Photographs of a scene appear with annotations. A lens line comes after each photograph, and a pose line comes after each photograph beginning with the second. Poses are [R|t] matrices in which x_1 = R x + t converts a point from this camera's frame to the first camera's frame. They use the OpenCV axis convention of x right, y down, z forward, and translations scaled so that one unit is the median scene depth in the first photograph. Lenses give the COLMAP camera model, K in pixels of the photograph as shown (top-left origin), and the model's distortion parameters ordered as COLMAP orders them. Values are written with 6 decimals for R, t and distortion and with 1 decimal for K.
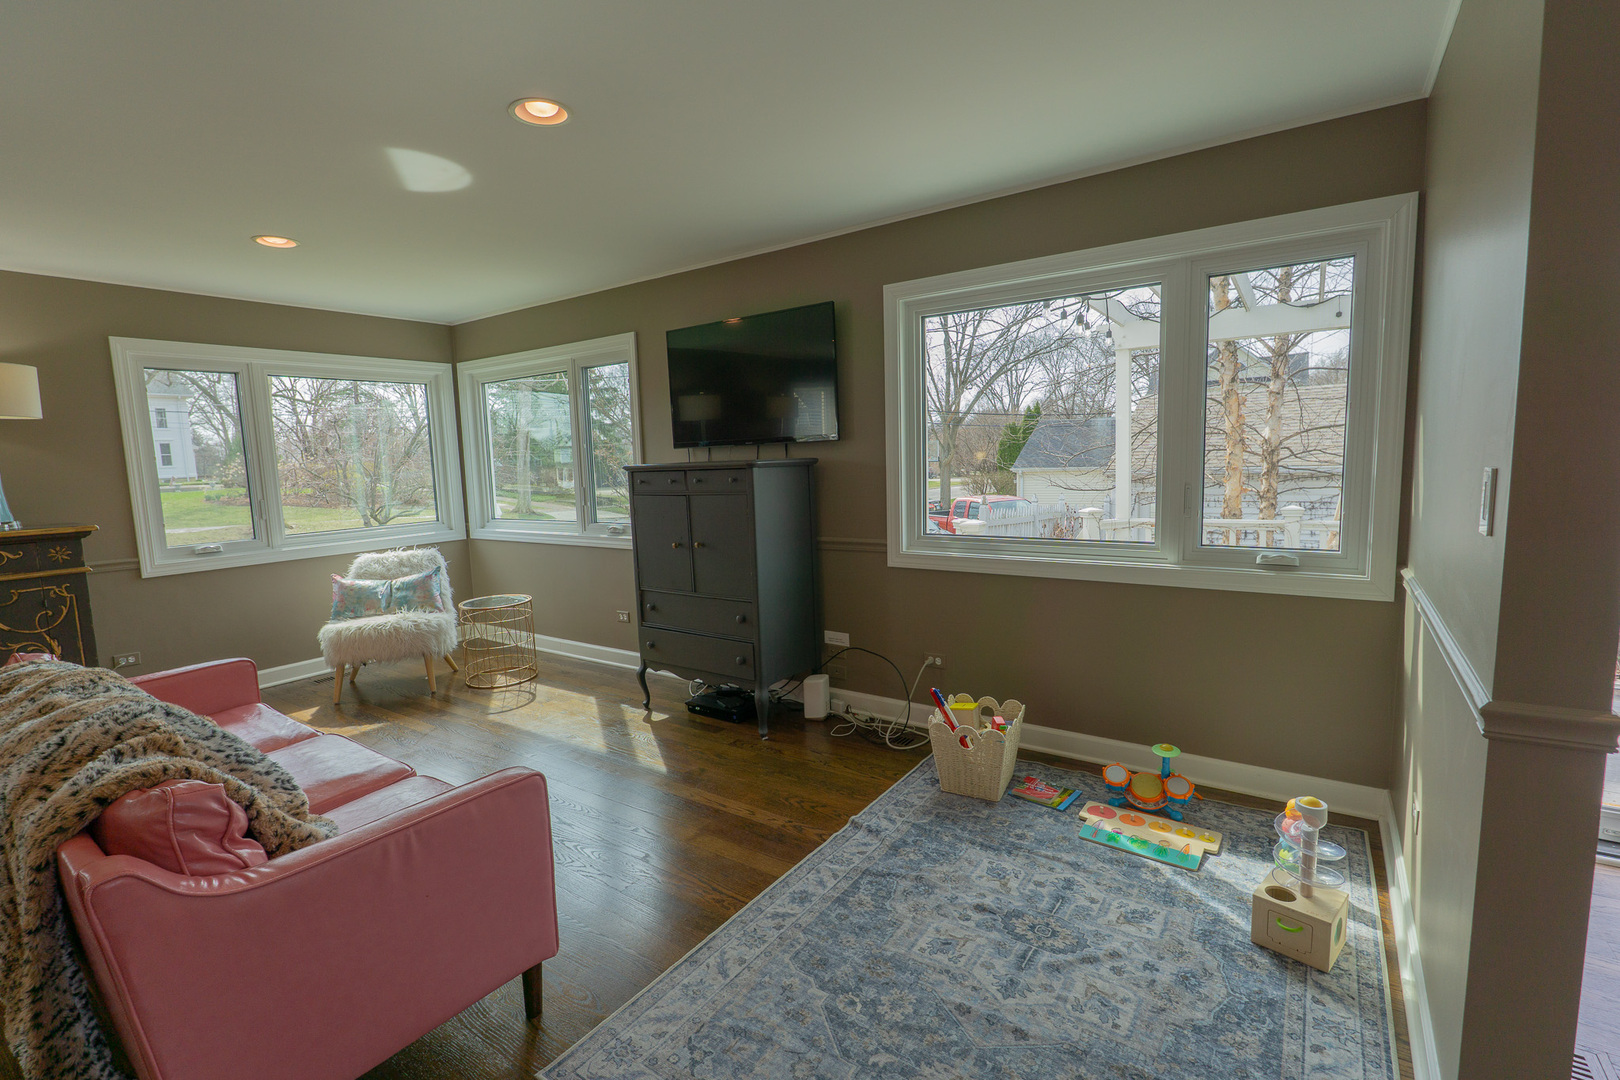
lens RADIAL K [[731.7, 0, 803.6], [0, 731.7, 541.0], [0, 0, 1]] dist [-0.015019, 0.002193]
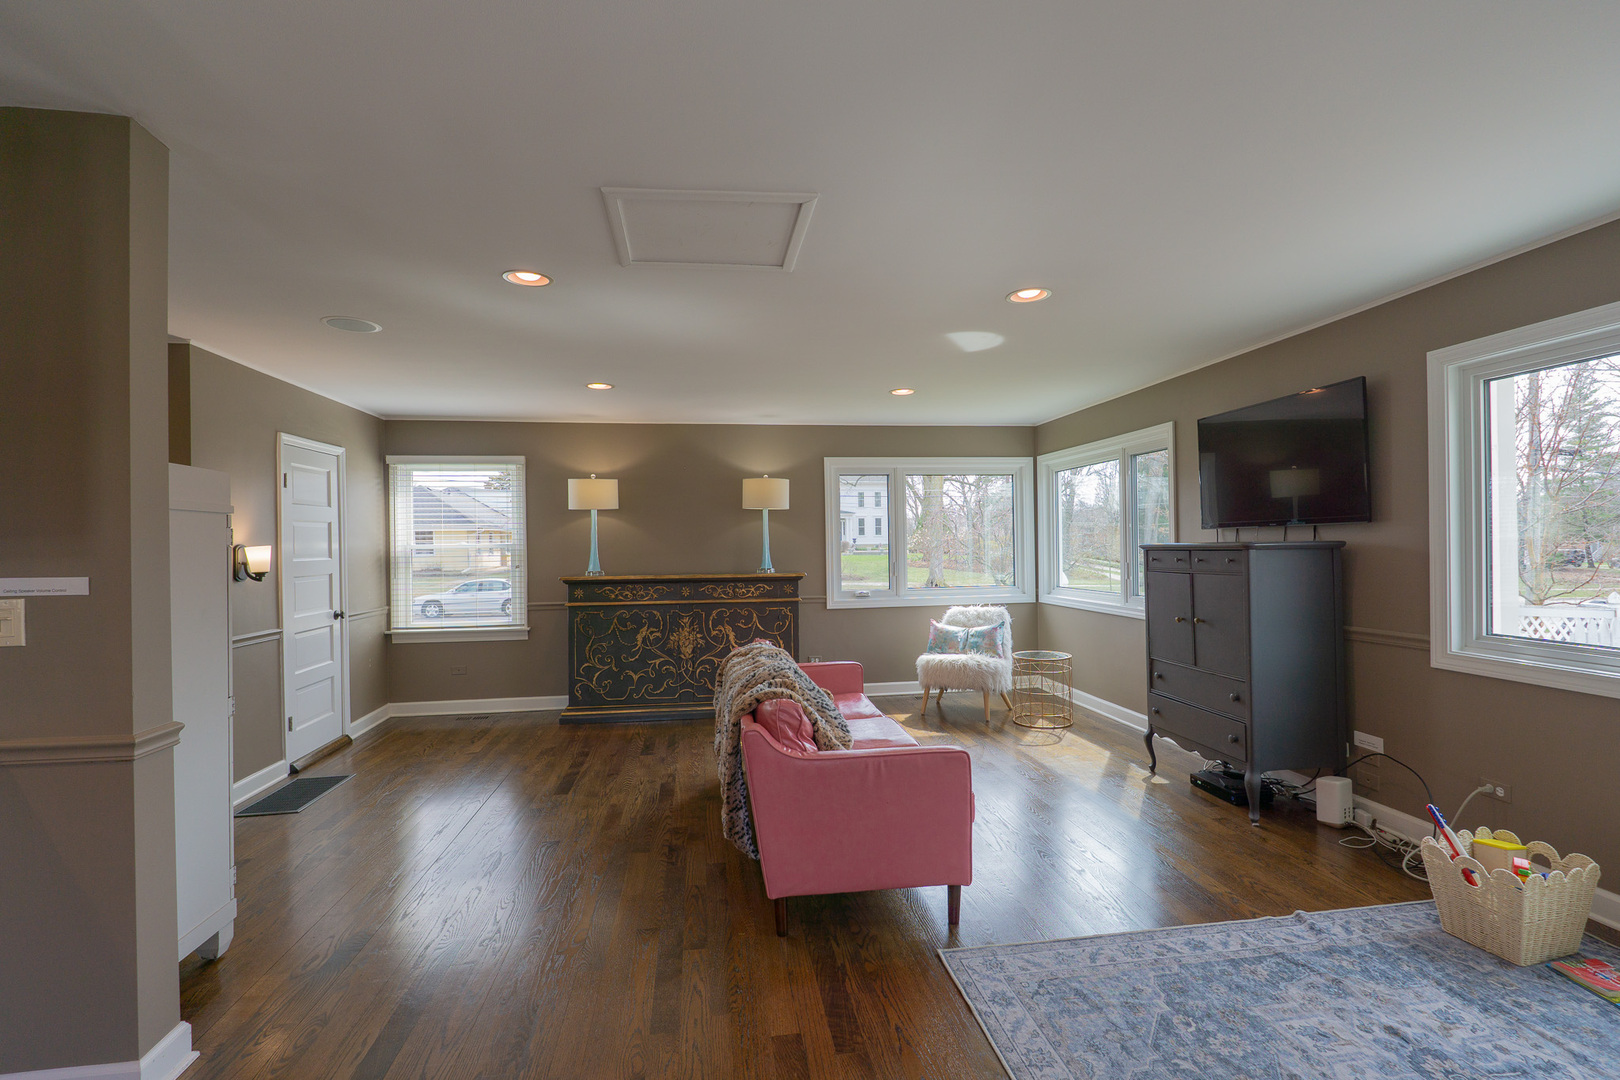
lens RADIAL K [[731.7, 0, 803.7], [0, 731.7, 541.1], [0, 0, 1]] dist [-0.015019, 0.002193]
pose [[0.679340, 0.018481, -0.733591, 0.301528], [-0.091412, 0.994027, -0.059610, 0.007221], [0.728108, 0.107554, 0.676972, -0.175759]]
